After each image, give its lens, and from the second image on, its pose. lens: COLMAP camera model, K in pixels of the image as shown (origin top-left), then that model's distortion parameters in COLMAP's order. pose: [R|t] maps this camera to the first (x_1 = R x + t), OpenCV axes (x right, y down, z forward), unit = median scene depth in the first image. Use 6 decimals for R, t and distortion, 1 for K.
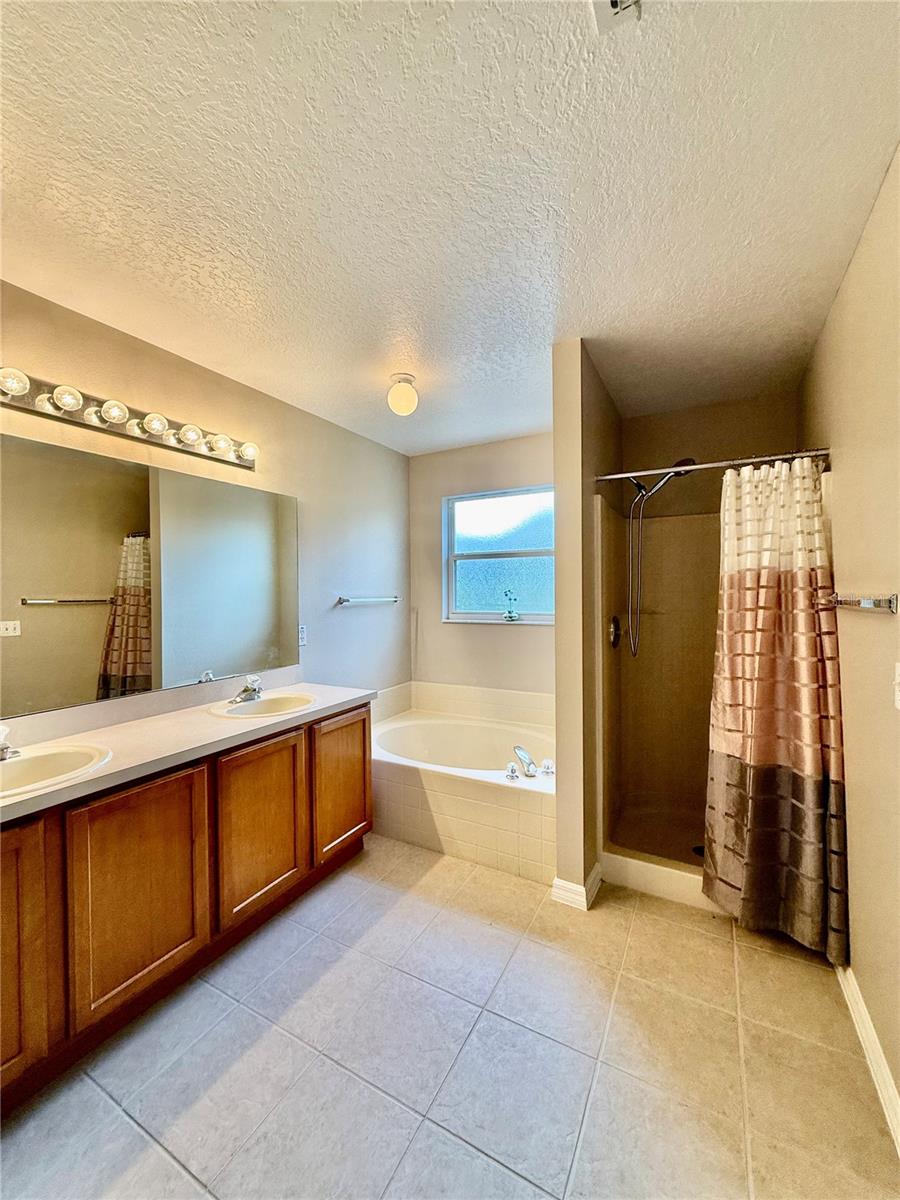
lens RADIAL K [[476.3, 0, 450.0], [0, 476.3, 600.0], [0, 0, 1]] dist [0.000449, 0.000326]
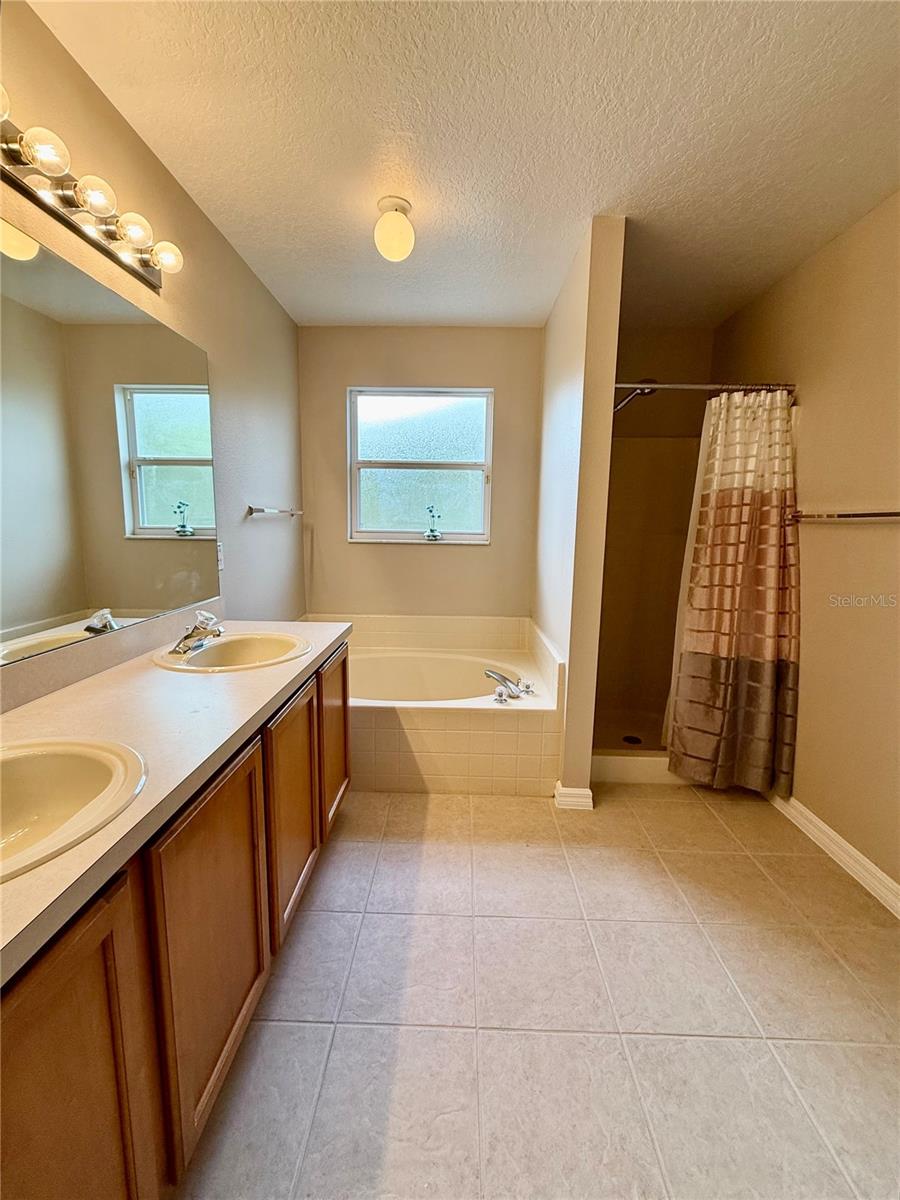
lens RADIAL K [[499.4, 0, 450.0], [0, 499.4, 600.0], [0, 0, 1]] dist [0.000630, -0.000110]
pose [[0.885703, -0.049260, 0.461632, -0.504638], [-0.016401, 0.990414, 0.137151, 0.044205], [-0.463963, -0.129046, 0.876405, 0.241148]]
